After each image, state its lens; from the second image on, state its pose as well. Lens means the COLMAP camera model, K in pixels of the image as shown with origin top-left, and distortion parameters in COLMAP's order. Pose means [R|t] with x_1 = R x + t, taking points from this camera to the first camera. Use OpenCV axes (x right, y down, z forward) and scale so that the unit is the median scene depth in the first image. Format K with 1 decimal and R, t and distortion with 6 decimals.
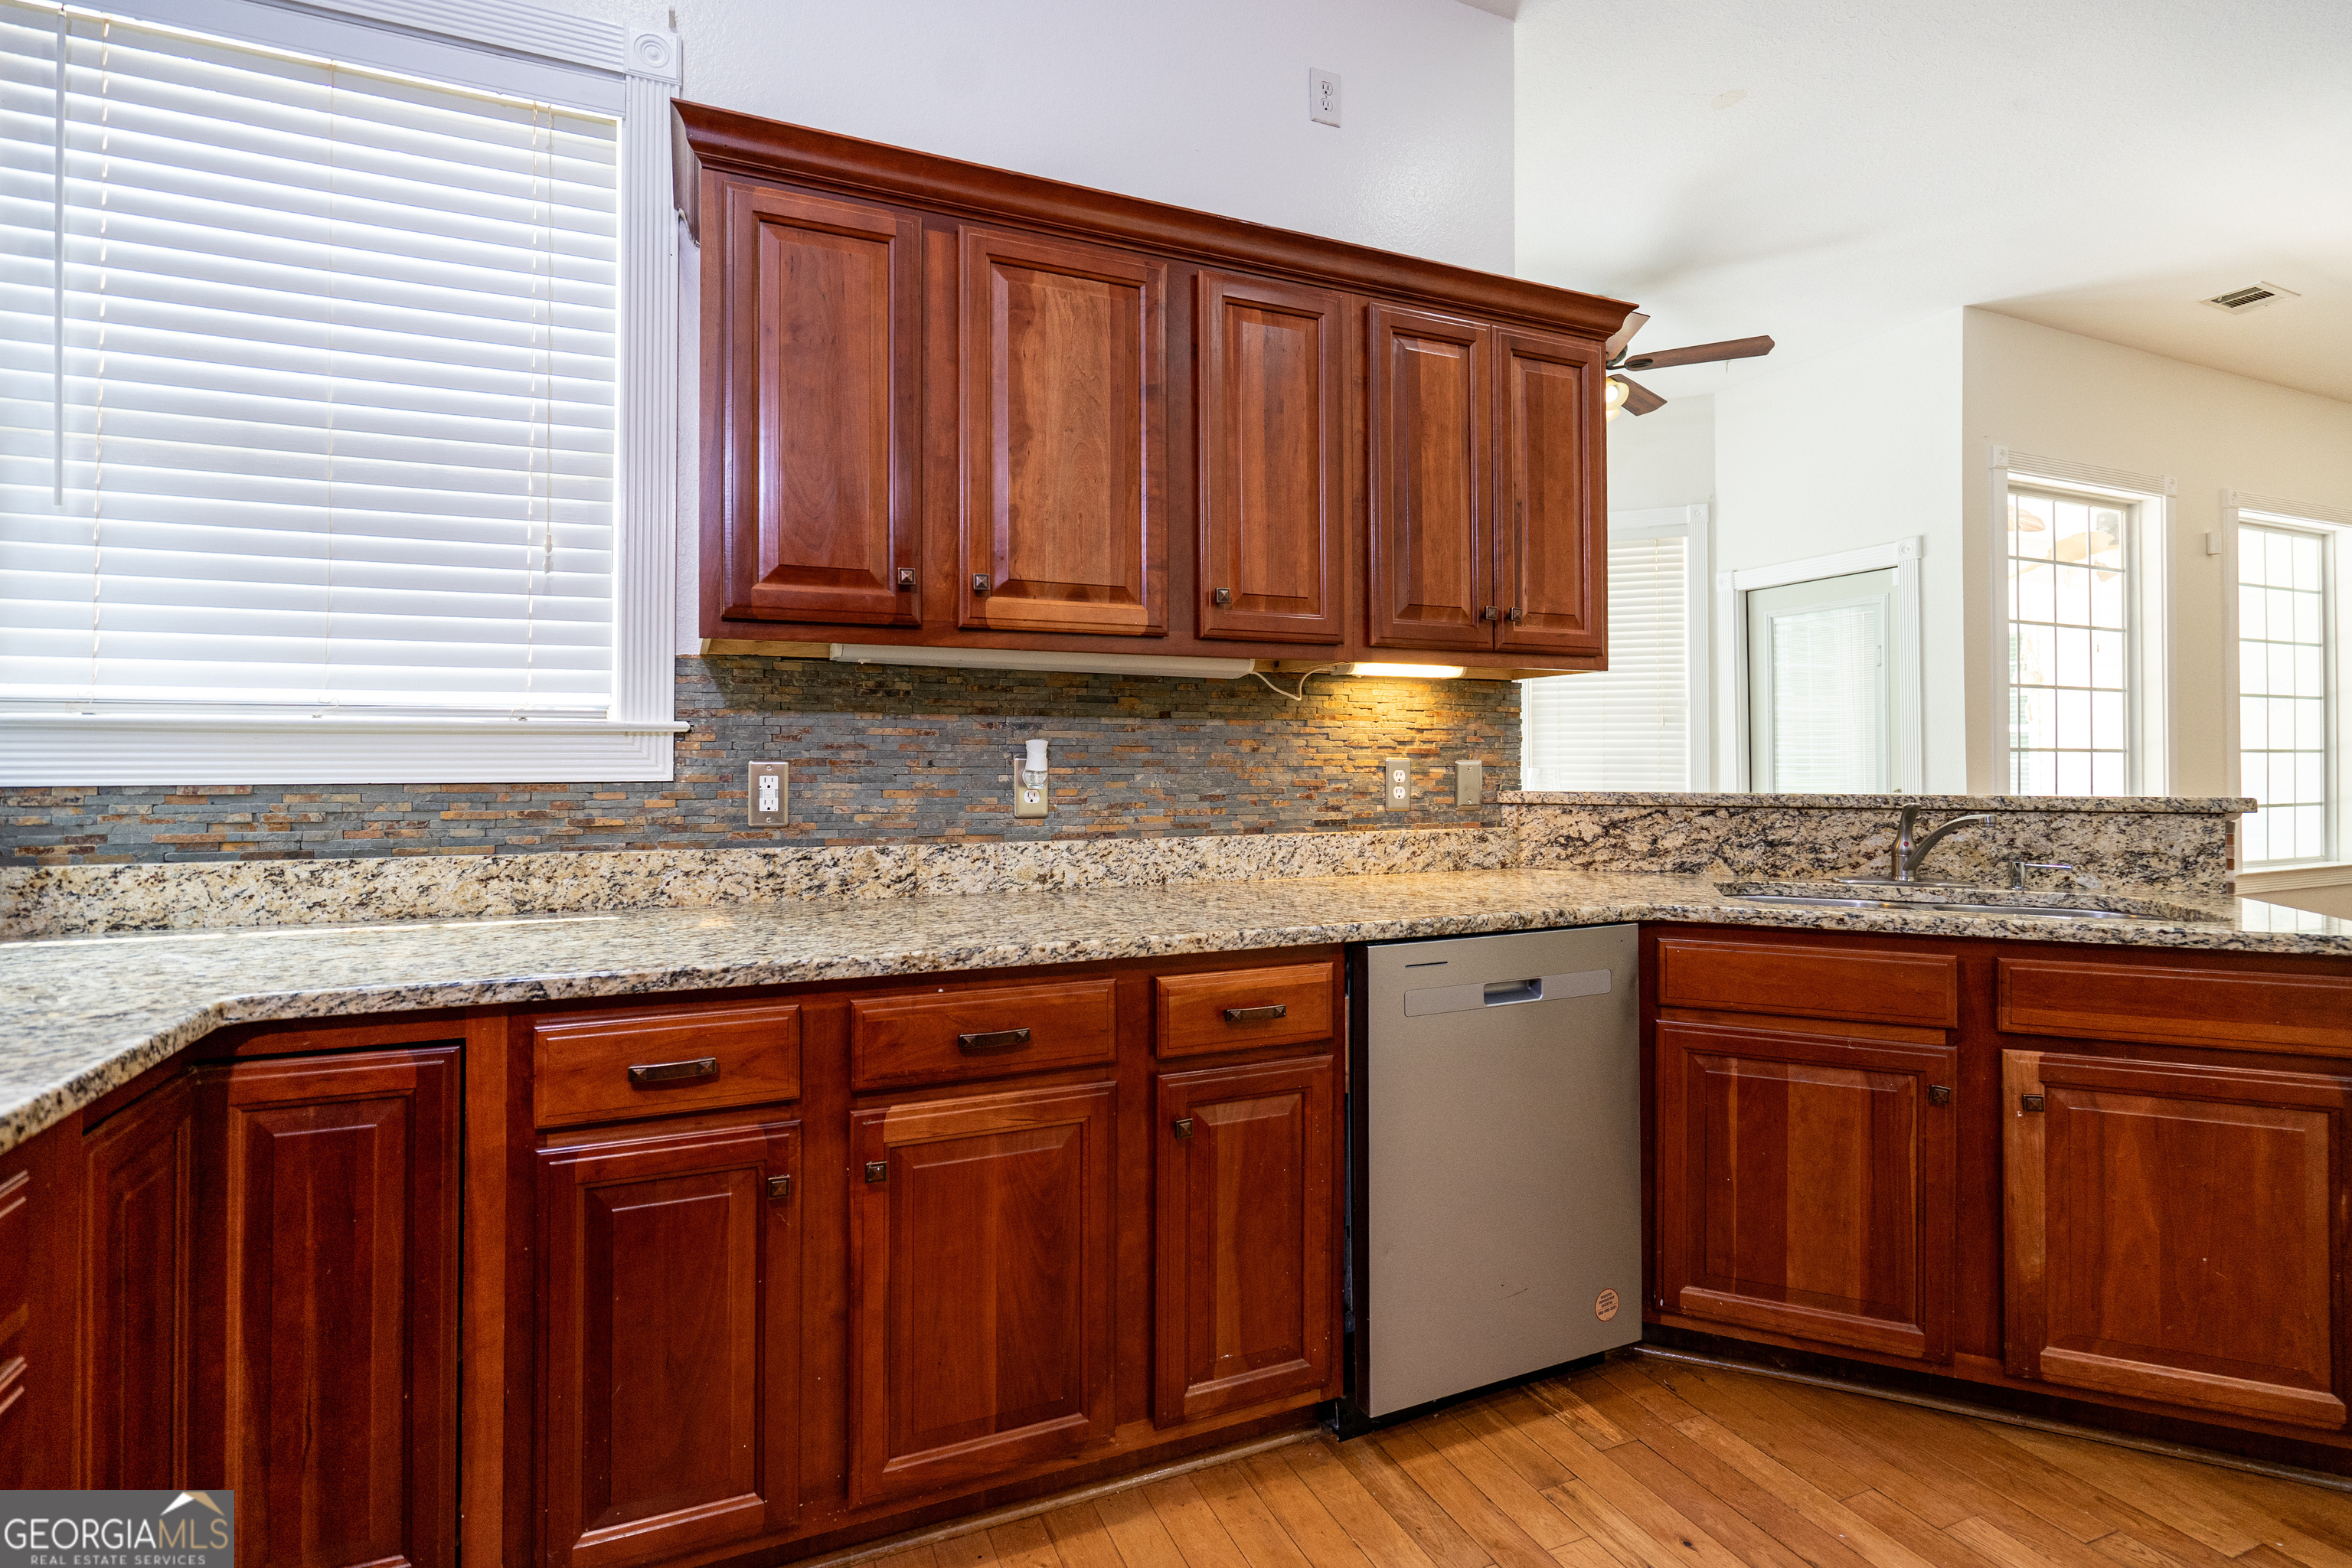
lens RADIAL K [[1084.9, 0, 1152.2], [0, 1084.9, 737.2], [0, 0, 1]] dist [-0.003730, 0.000589]
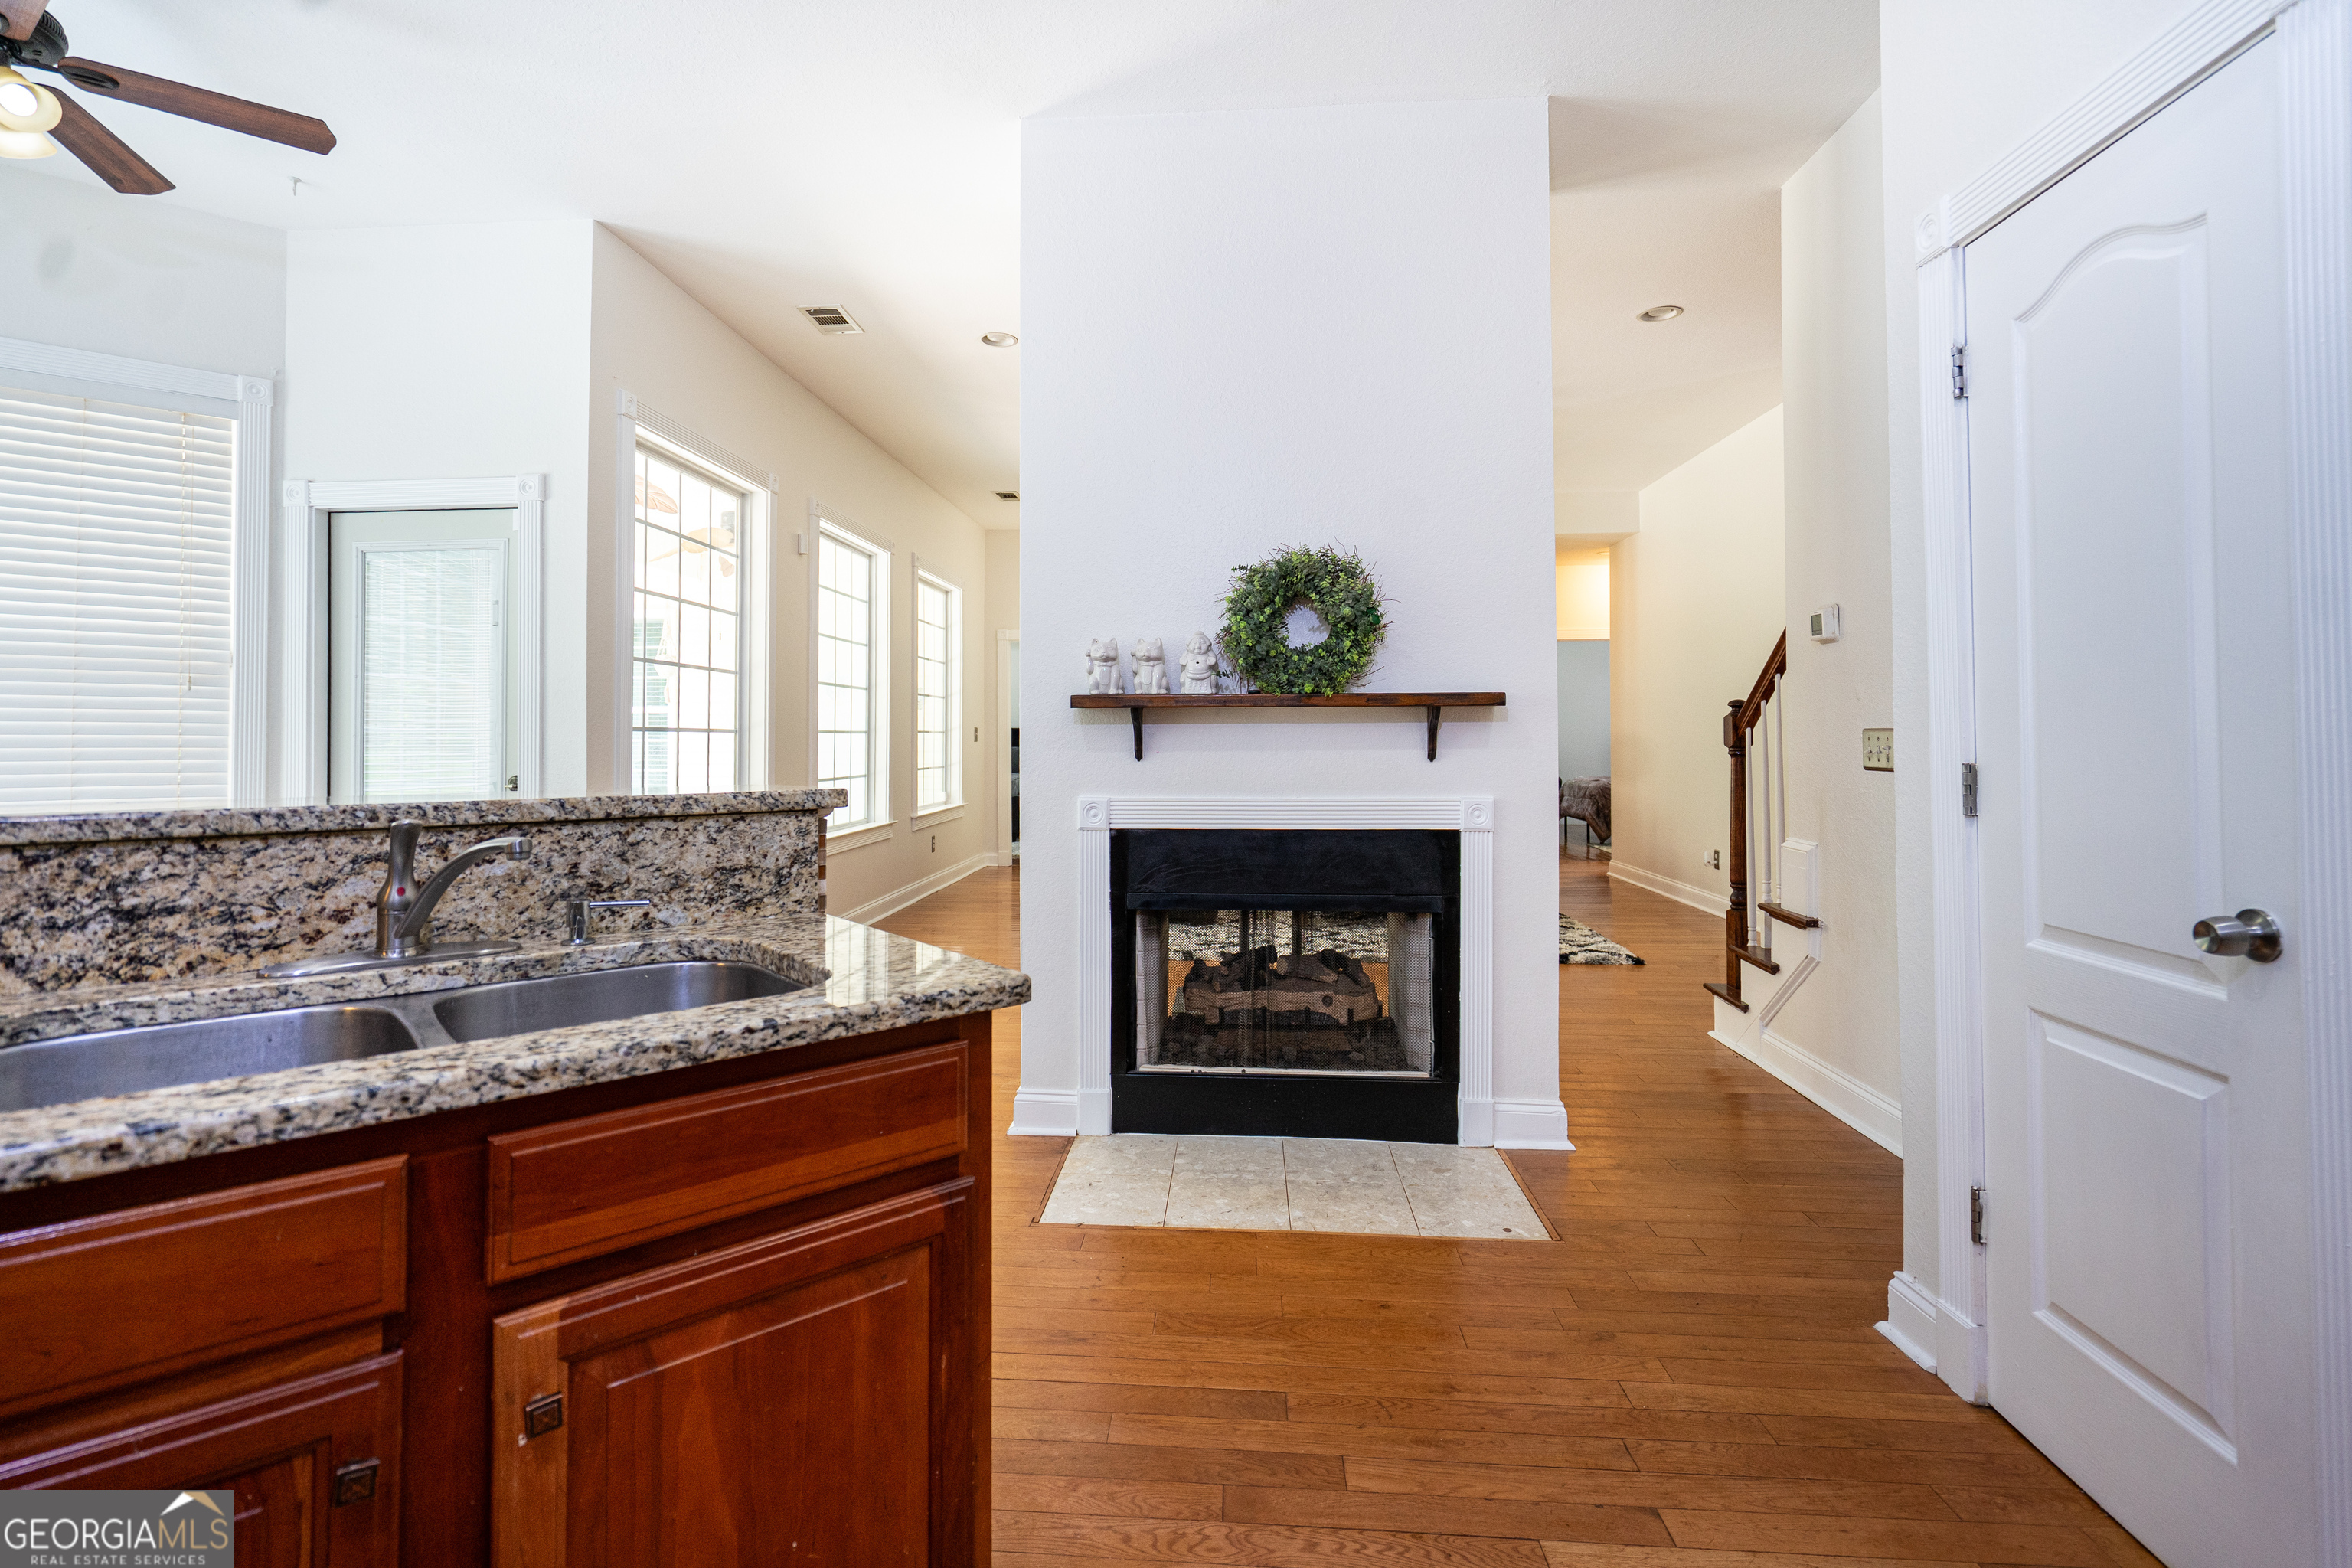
lens RADIAL K [[1084.9, 0, 1152.2], [0, 1084.9, 737.2], [0, 0, 1]] dist [-0.003730, 0.000589]
pose [[0.460081, 0.001236, 0.887876, 0.383034], [-0.018426, 0.999797, 0.008156, 0.006240], [-0.887686, -0.020113, 0.460010, 0.401867]]
